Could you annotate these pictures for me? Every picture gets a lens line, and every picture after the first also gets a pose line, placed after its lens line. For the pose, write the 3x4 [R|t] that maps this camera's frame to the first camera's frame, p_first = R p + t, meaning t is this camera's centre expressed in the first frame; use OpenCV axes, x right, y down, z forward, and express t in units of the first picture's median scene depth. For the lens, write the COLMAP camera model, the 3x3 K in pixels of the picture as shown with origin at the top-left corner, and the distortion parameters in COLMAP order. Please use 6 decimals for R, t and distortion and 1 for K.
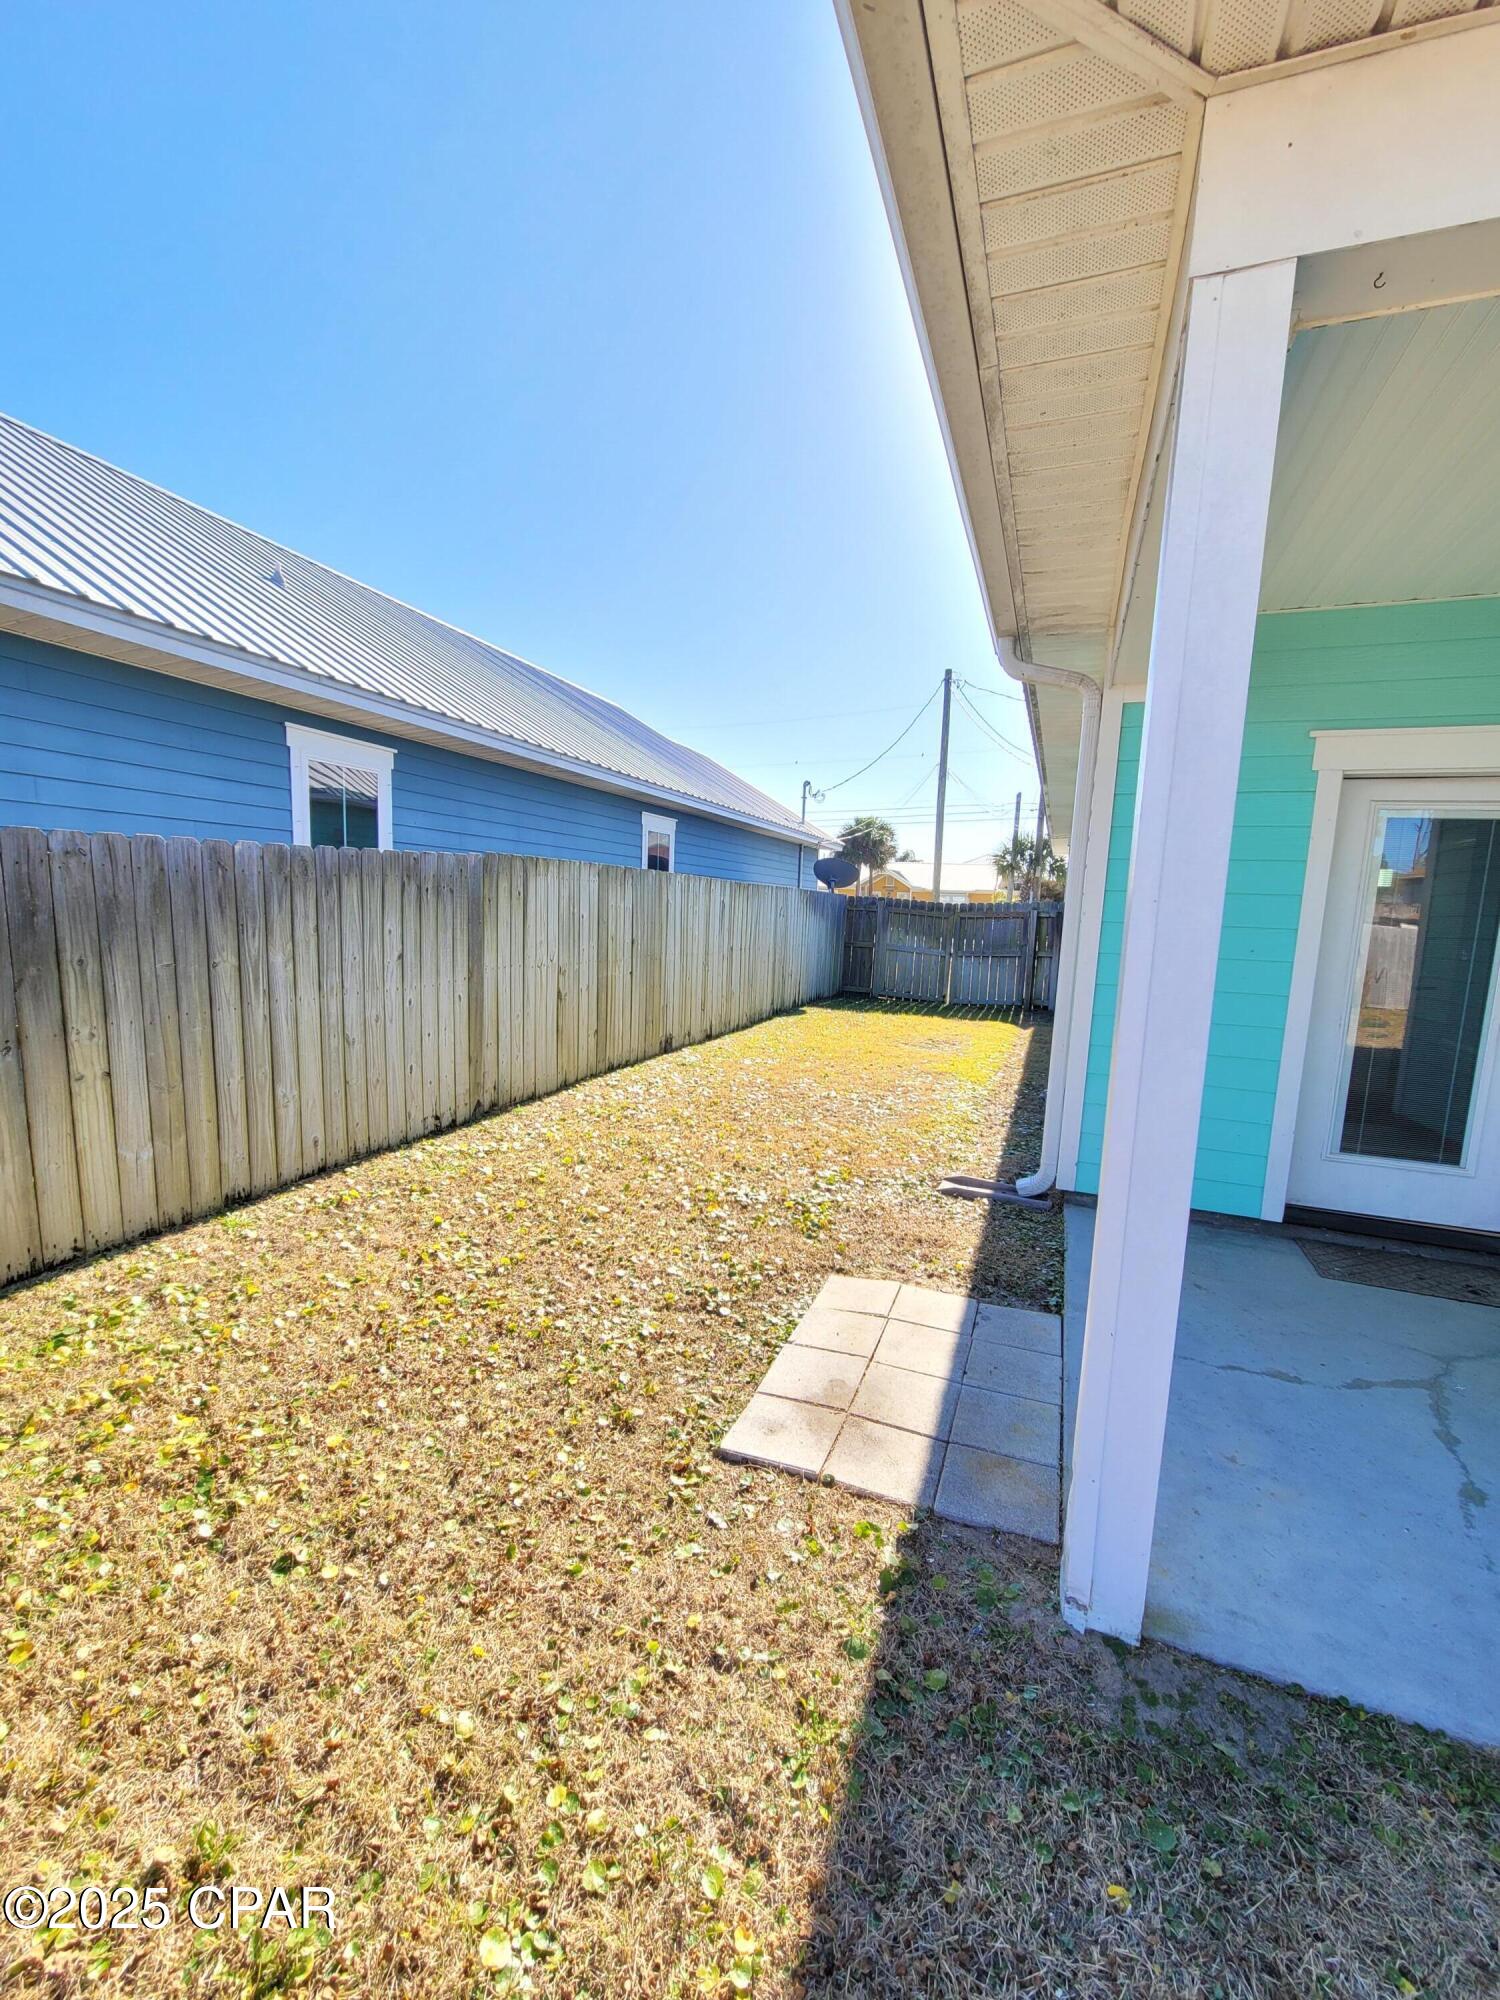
lens RADIAL K [[809.3, 0, 745.8], [0, 809.3, 1005.6], [0, 0, 1]] dist [-0.000709, -0.000047]
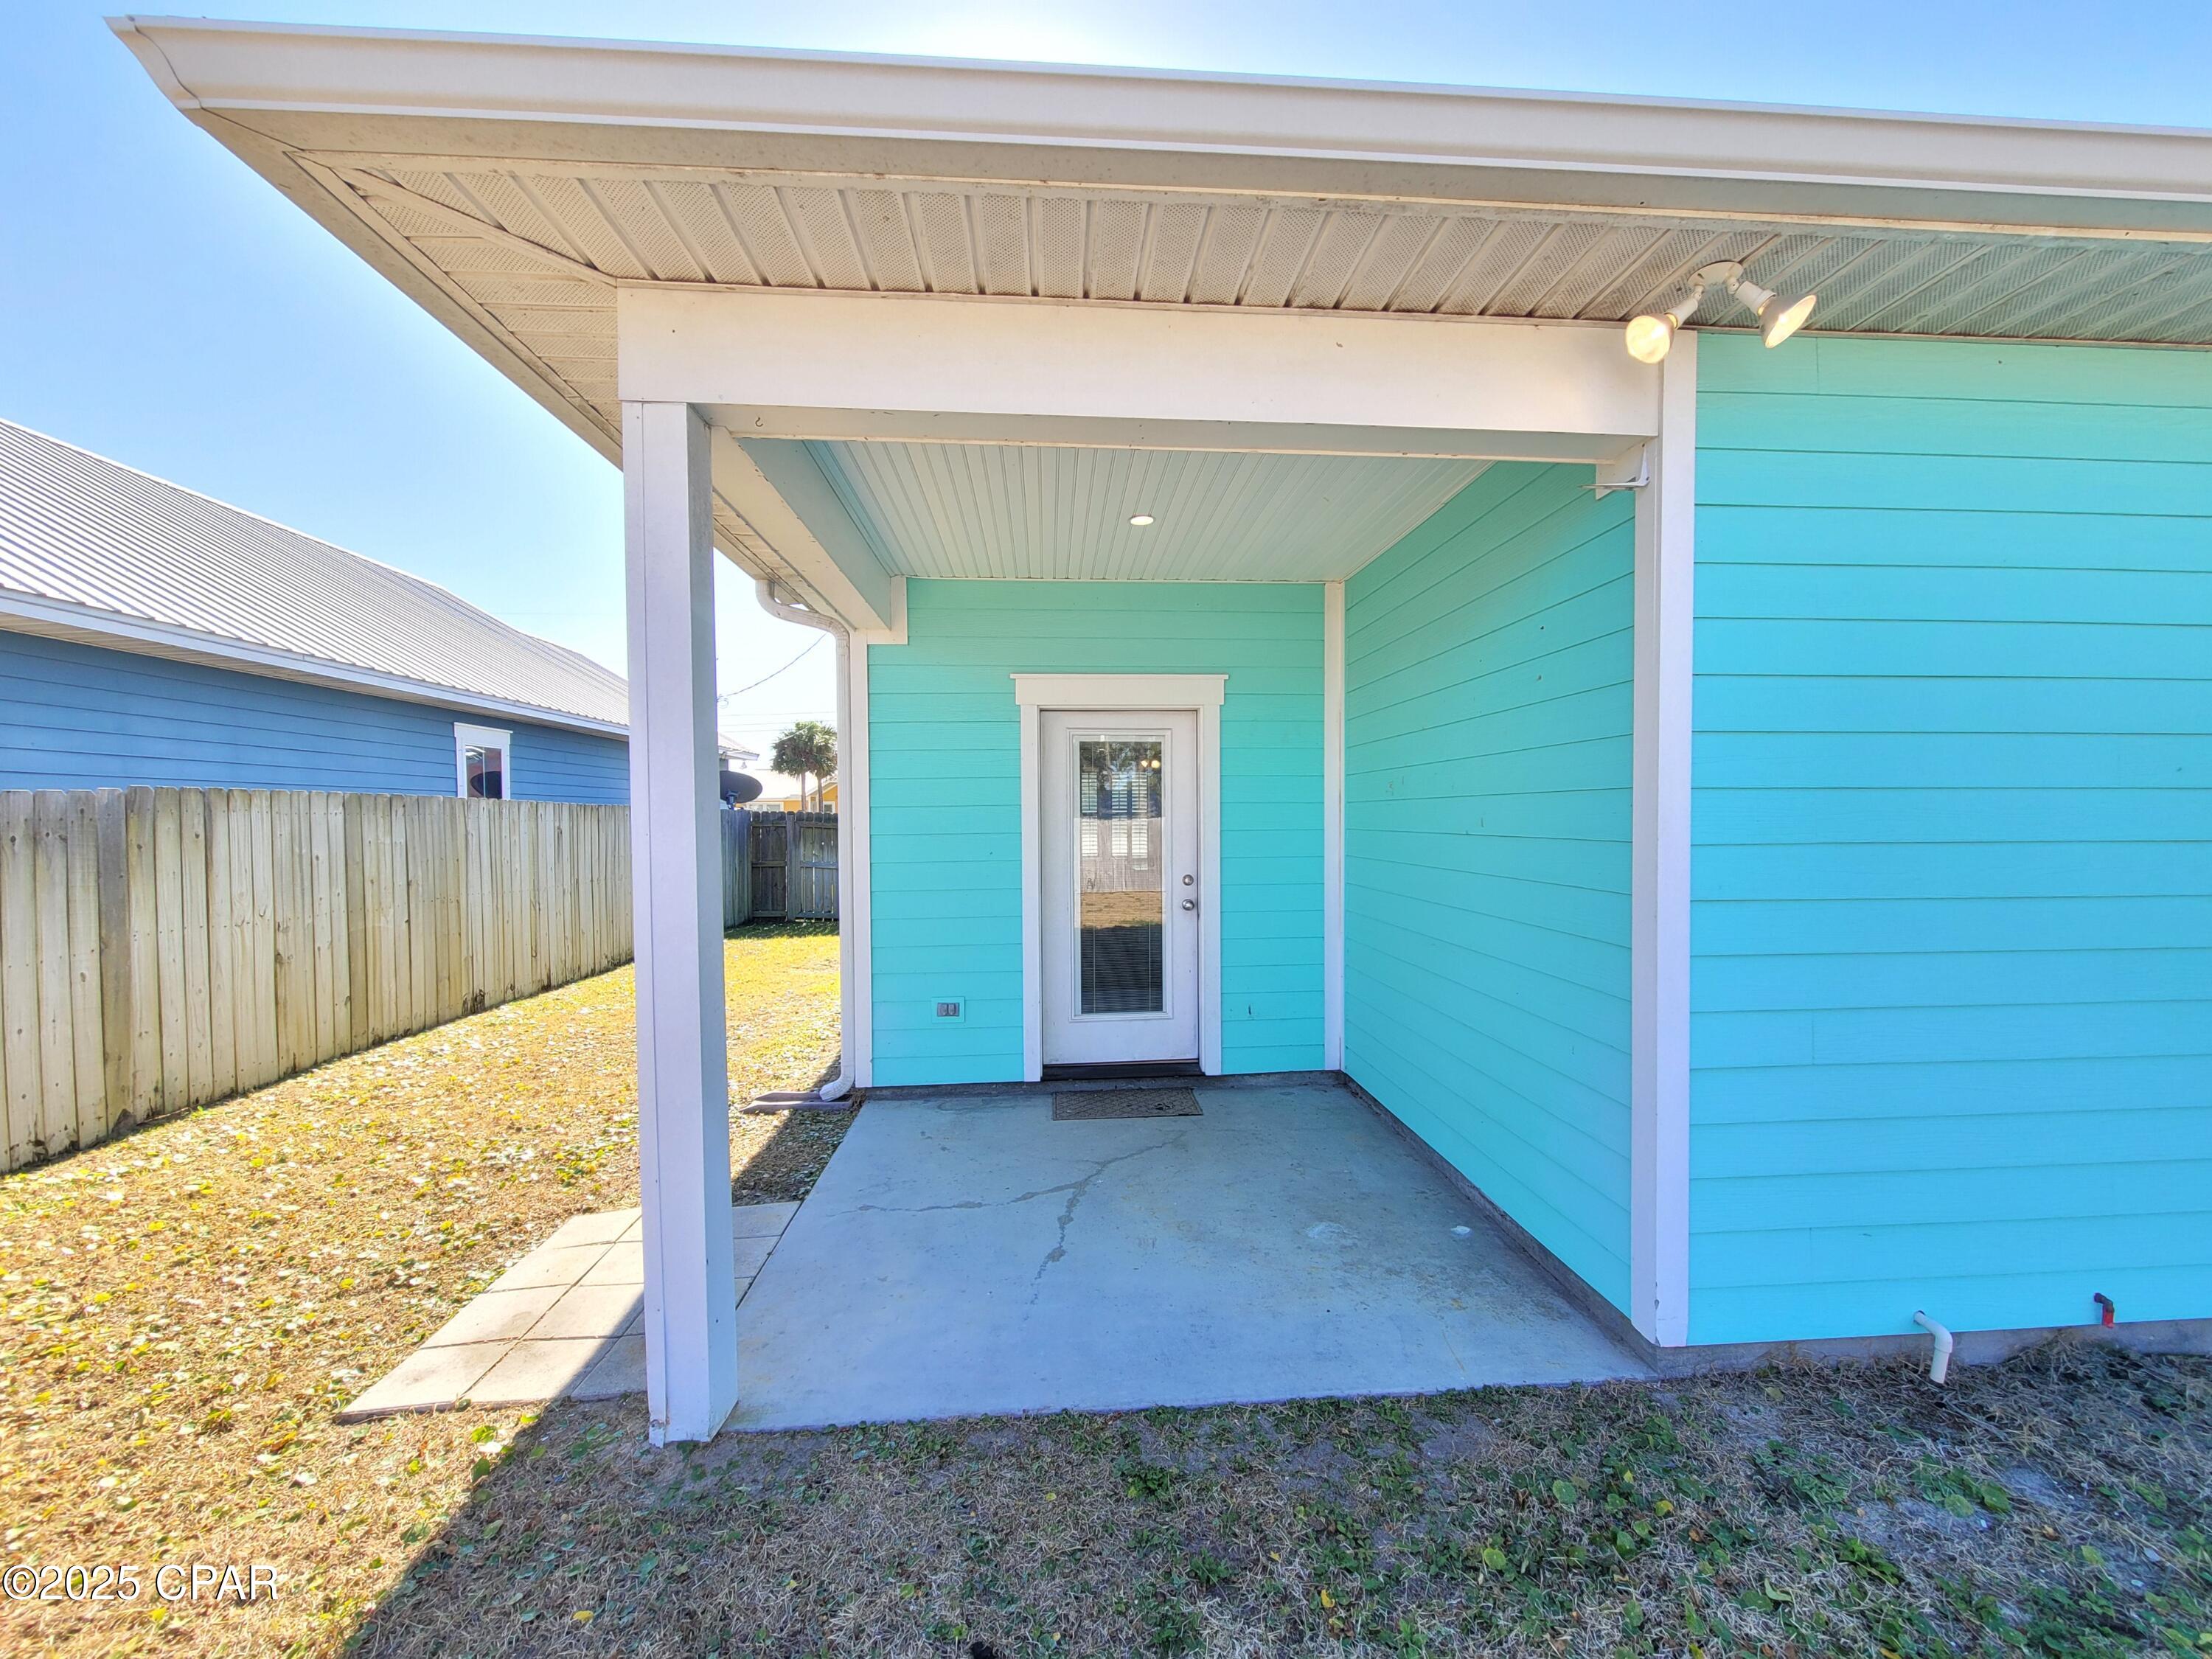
lens RADIAL K [[885.8, 0, 1111.2], [0, 885.8, 833.0], [0, 0, 1]] dist [-0.001925, 0.000170]
pose [[0.897017, -0.053921, 0.438695, 0.191534], [0.098063, 0.992073, -0.078575, 0.019873], [-0.430980, 0.113503, 0.895194, -0.214510]]
